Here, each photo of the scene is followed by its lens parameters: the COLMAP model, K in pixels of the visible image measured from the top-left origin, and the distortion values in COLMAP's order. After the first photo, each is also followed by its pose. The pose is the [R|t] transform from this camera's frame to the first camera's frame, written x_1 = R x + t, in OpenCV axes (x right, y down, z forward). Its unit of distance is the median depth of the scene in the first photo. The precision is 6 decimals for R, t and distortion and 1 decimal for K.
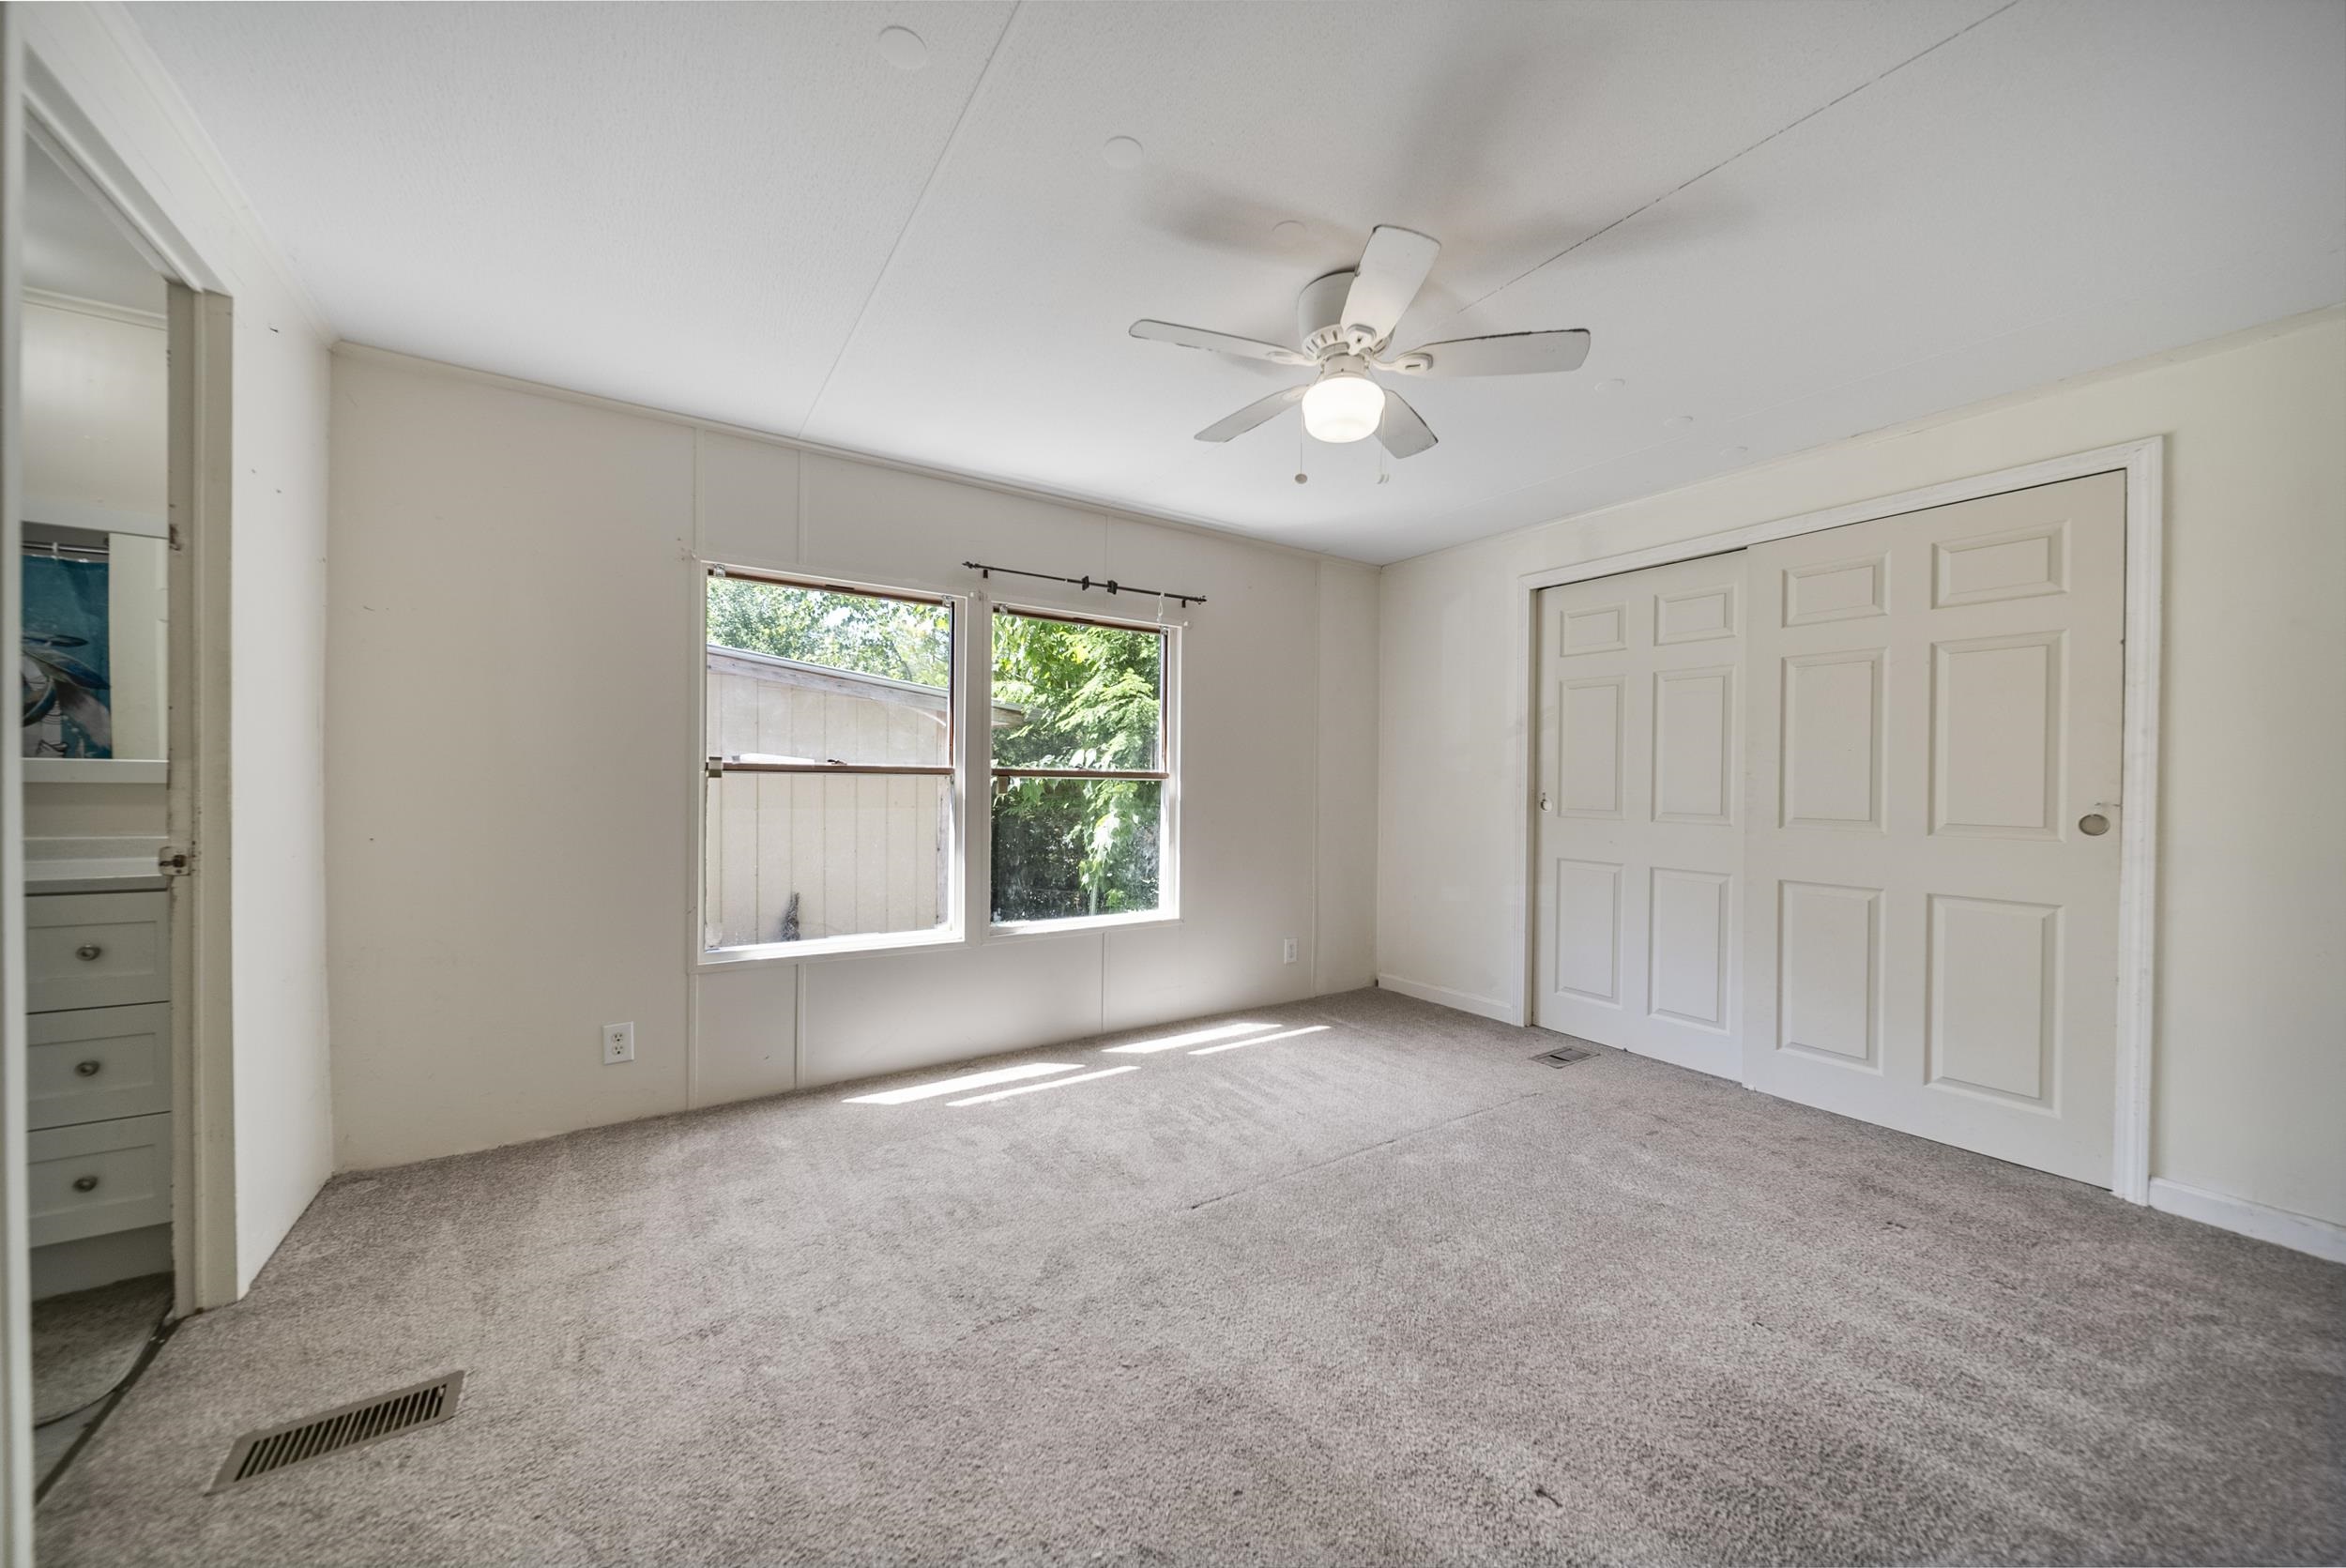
lens RADIAL K [[828.8, 0, 1170.5], [0, 828.8, 777.8], [0, 0, 1]] dist [-0.001666, -0.000150]
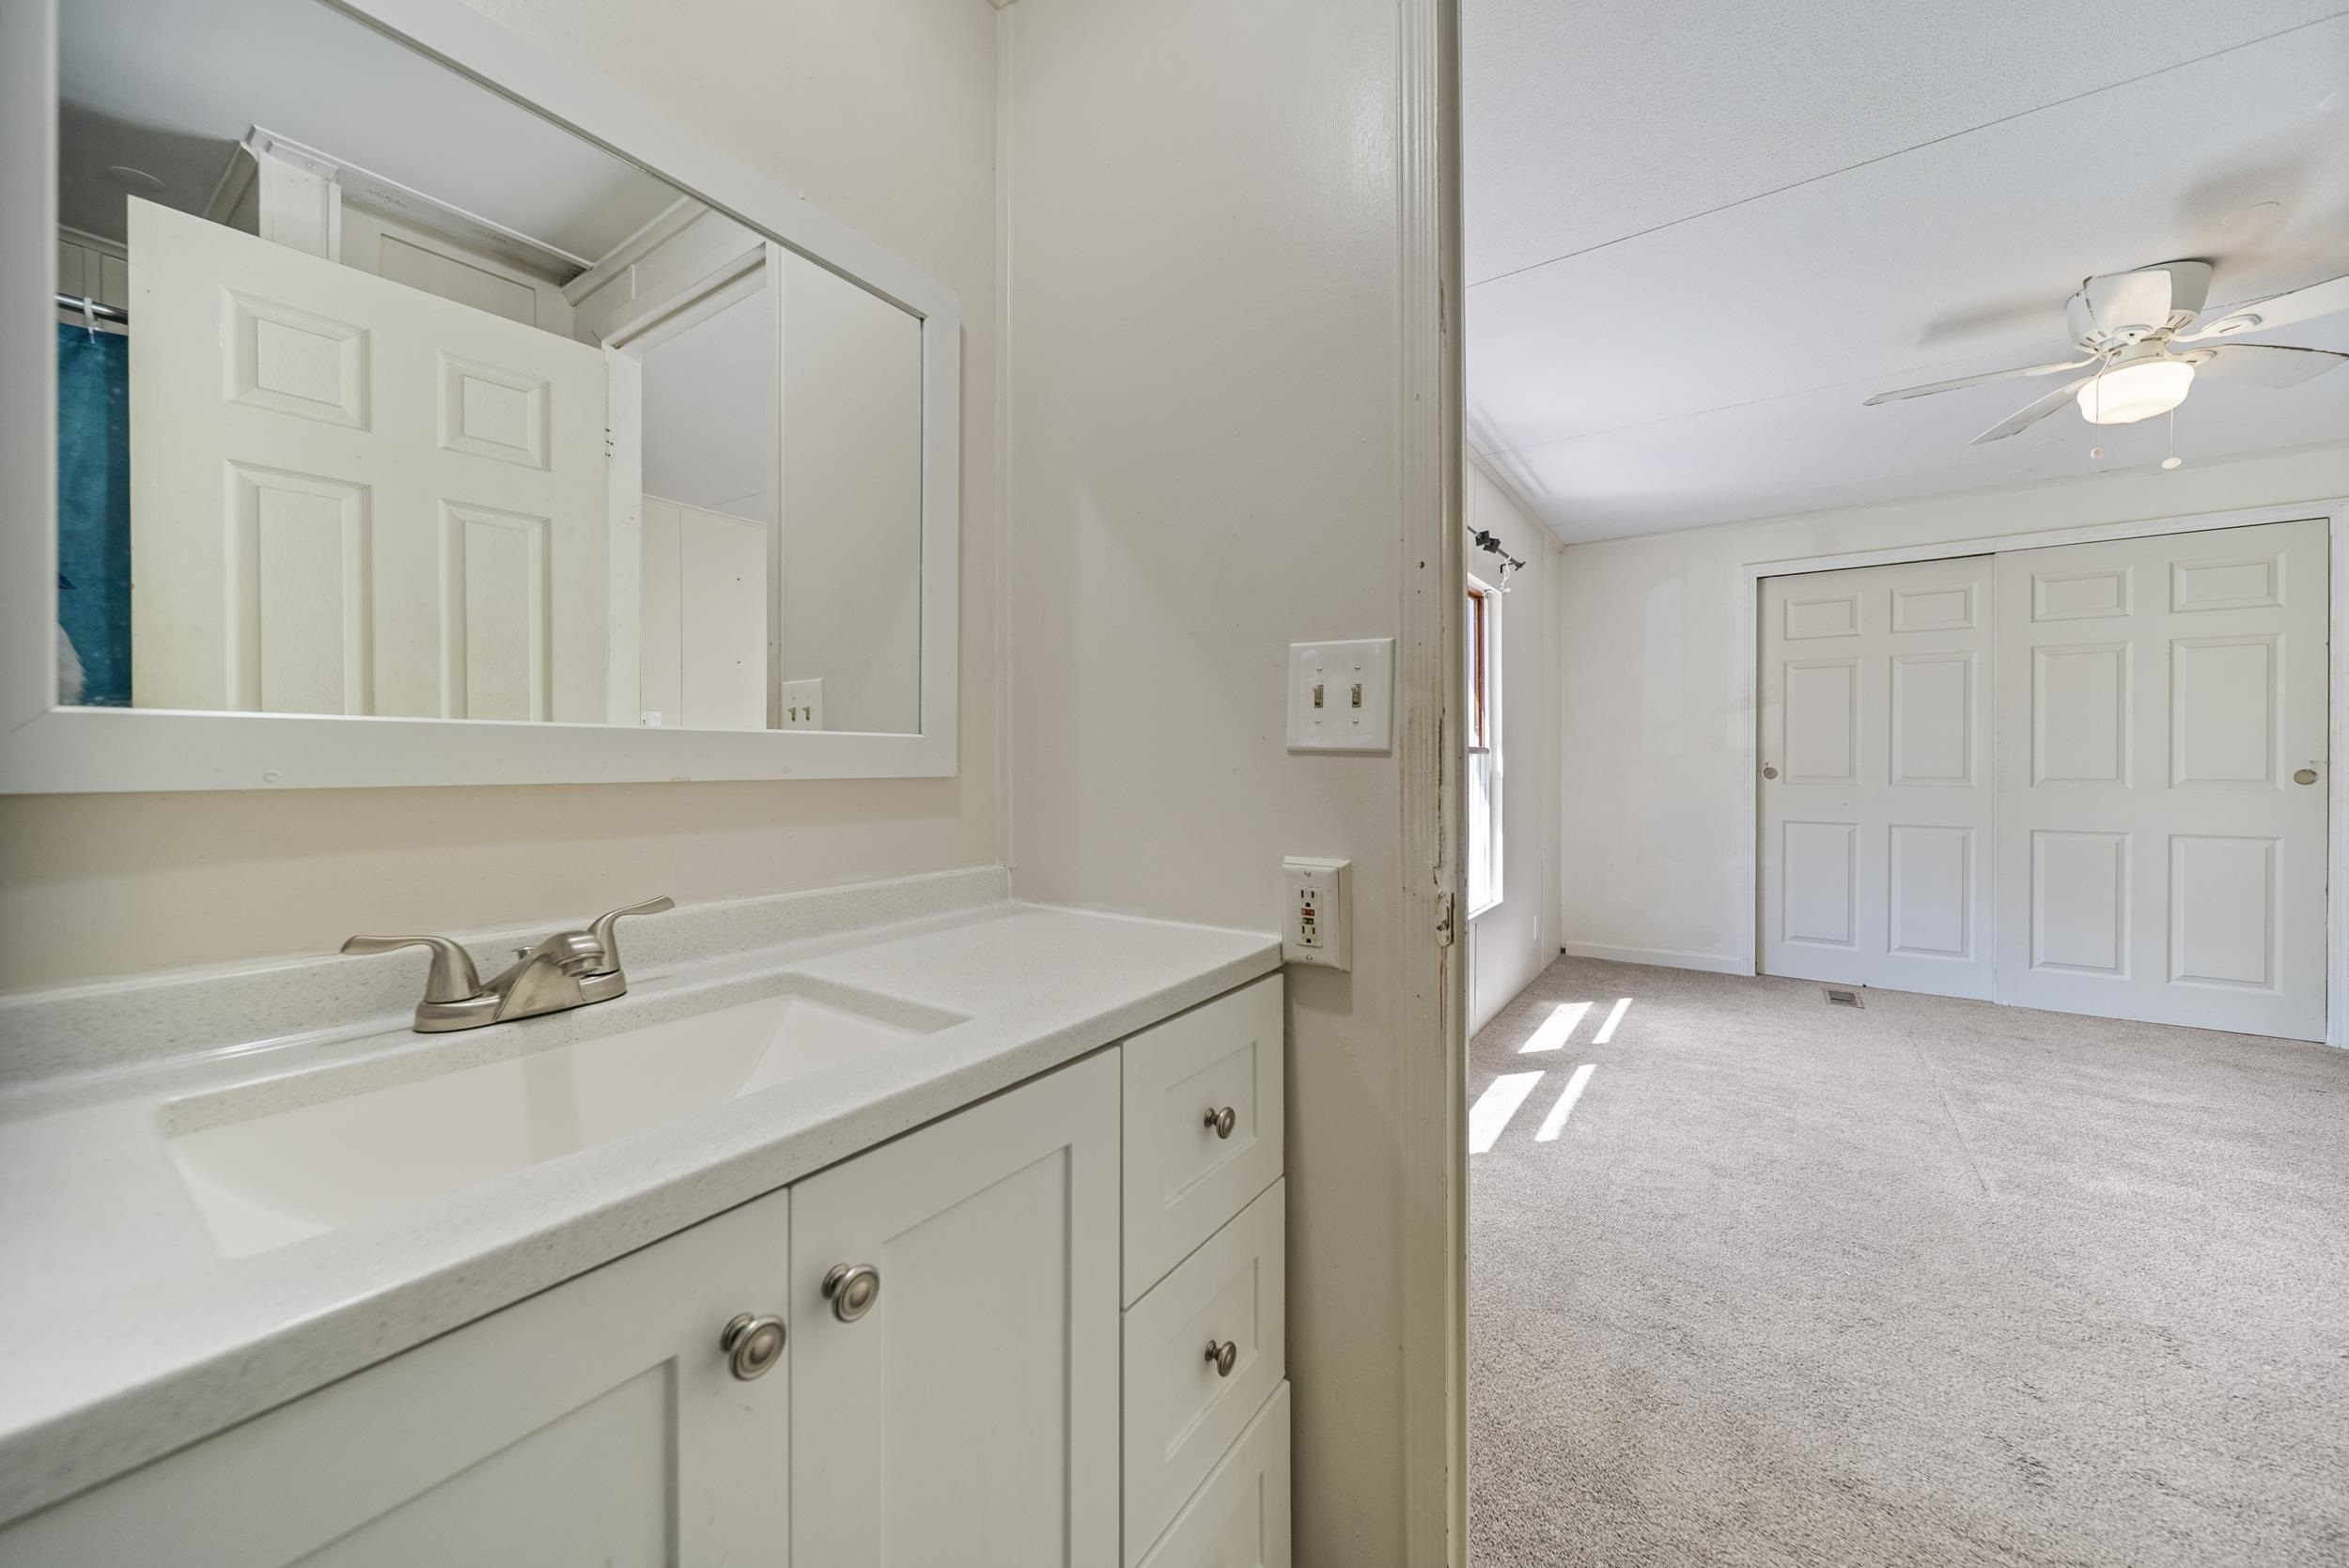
lens RADIAL K [[833.5, 0, 1171.0], [0, 833.5, 764.3], [0, 0, 1]] dist [-0.002335, -0.000529]
pose [[0.930434, -0.015815, 0.366118, -0.876598], [0.013423, 0.999869, 0.009079, -0.001112], [-0.366213, -0.003533, 0.930524, 0.326993]]
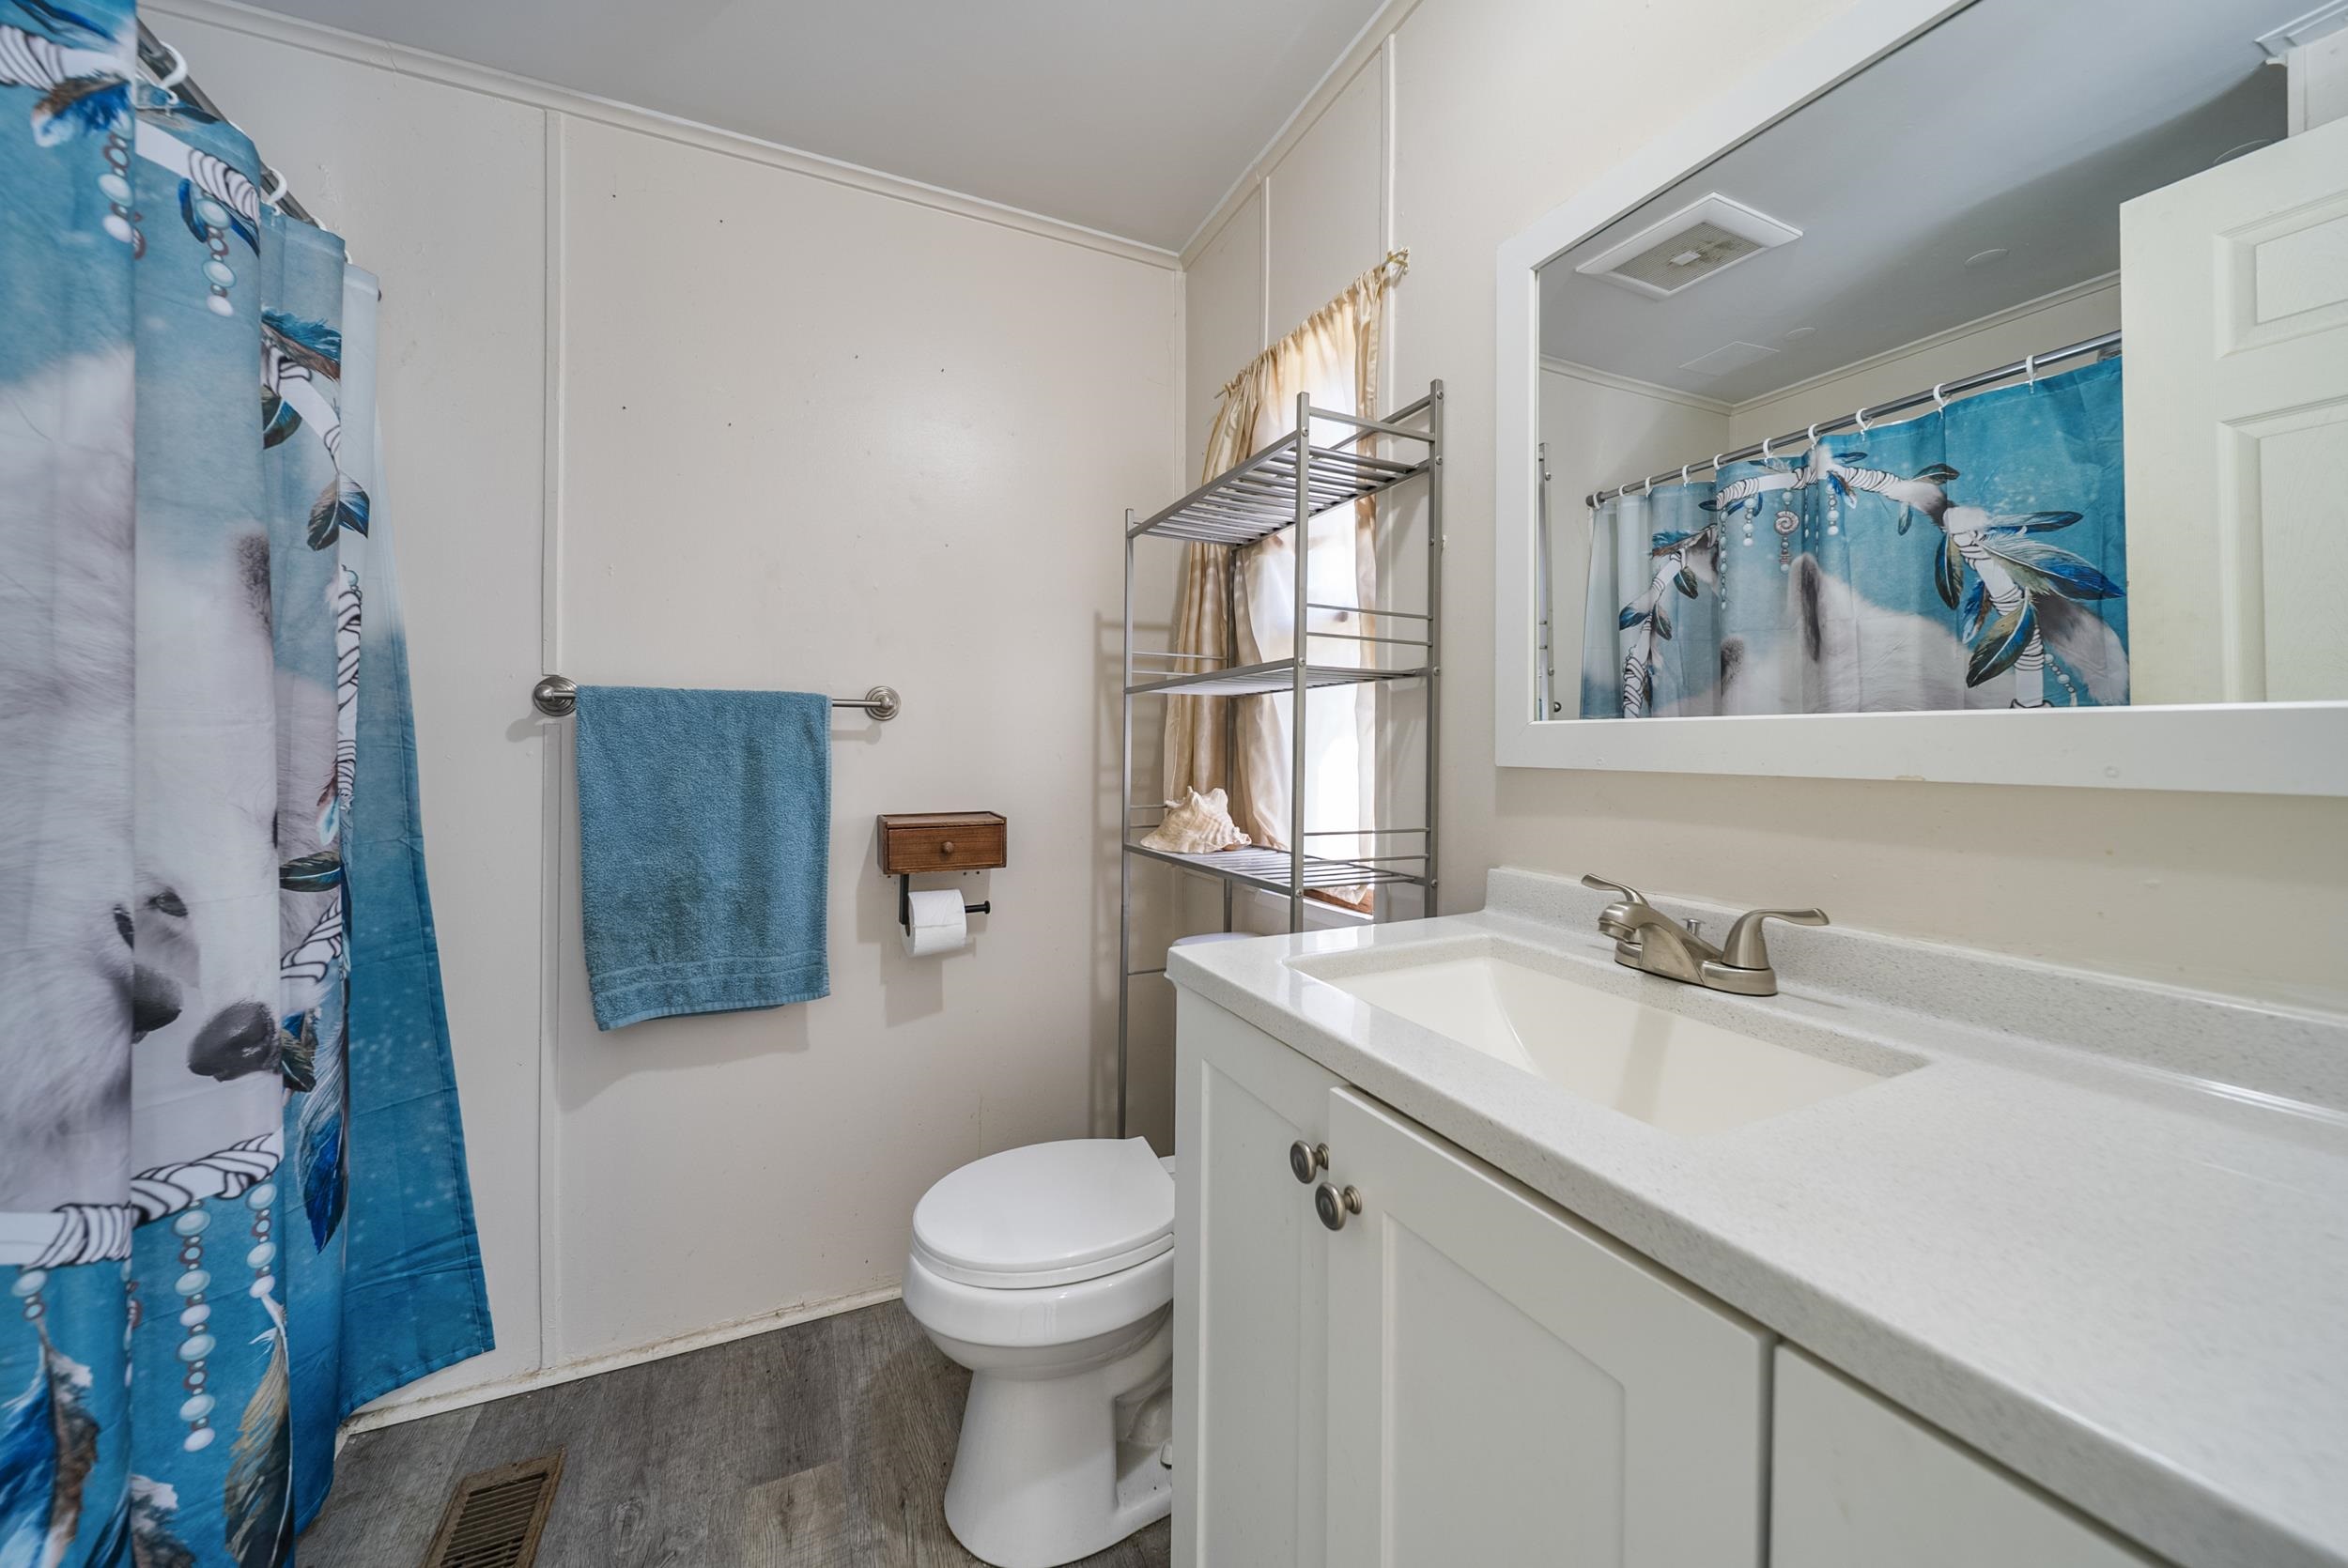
lens RADIAL K [[893.4, 0, 1168.1], [0, 893.4, 739.9], [0, 0, 1]] dist [-0.000561, 0.000072]
pose [[-0.139958, -0.019667, -0.989962, -0.652975], [-0.013535, 0.999747, -0.017948, 0.001090], [0.990065, 0.010887, -0.140188, 0.492058]]
